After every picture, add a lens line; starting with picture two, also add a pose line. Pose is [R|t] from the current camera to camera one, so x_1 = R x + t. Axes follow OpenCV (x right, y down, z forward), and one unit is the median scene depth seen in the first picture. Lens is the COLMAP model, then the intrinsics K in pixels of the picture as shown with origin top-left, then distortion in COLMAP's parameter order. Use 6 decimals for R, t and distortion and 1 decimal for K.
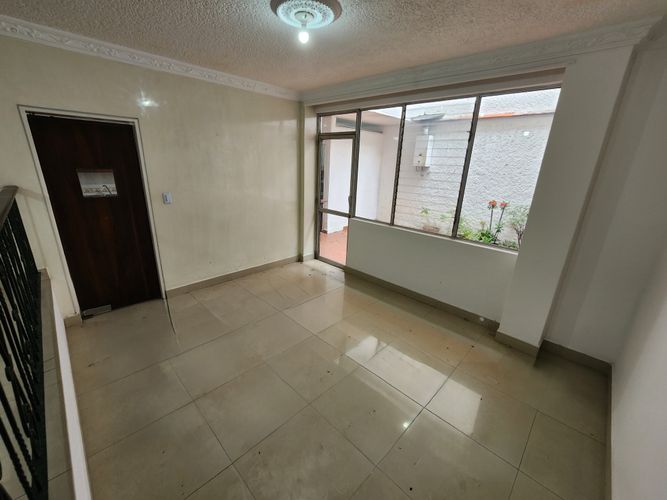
lens RADIAL K [[274.9, 0, 334.8], [0, 274.9, 249.5], [0, 0, 1]] dist [0.002144, 0.000928]
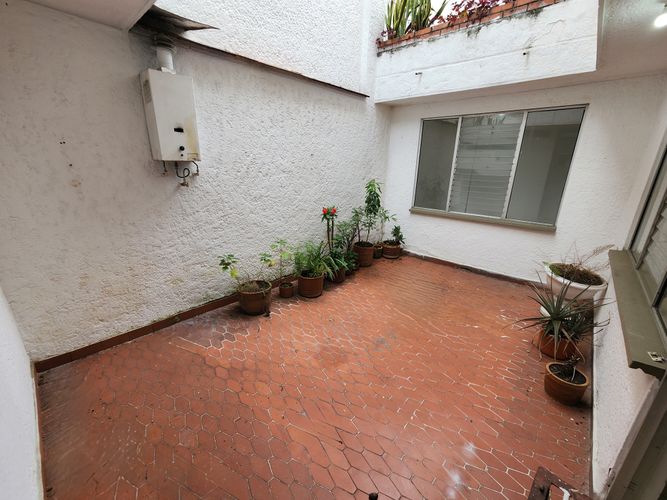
lens RADIAL K [[274.9, 0, 331.6], [0, 274.9, 248.6], [0, 0, 1]] dist [0.002144, 0.000928]
pose [[-0.036026, -0.341500, 0.939191, -0.092348], [0.280128, 0.898673, 0.337513, -0.294679], [-0.959286, 0.275253, 0.063288, 0.907958]]
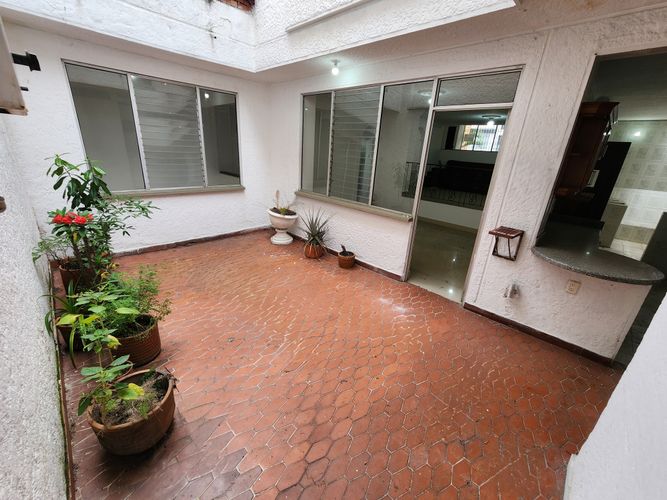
lens RADIAL K [[274.9, 0, 330.8], [0, 274.9, 248.2], [0, 0, 1]] dist [0.002144, 0.000928]
pose [[-0.995042, -0.096351, -0.024648, 0.394542], [-0.091554, 0.790619, 0.605425, -0.408145], [-0.038847, 0.604680, -0.795521, 1.381398]]
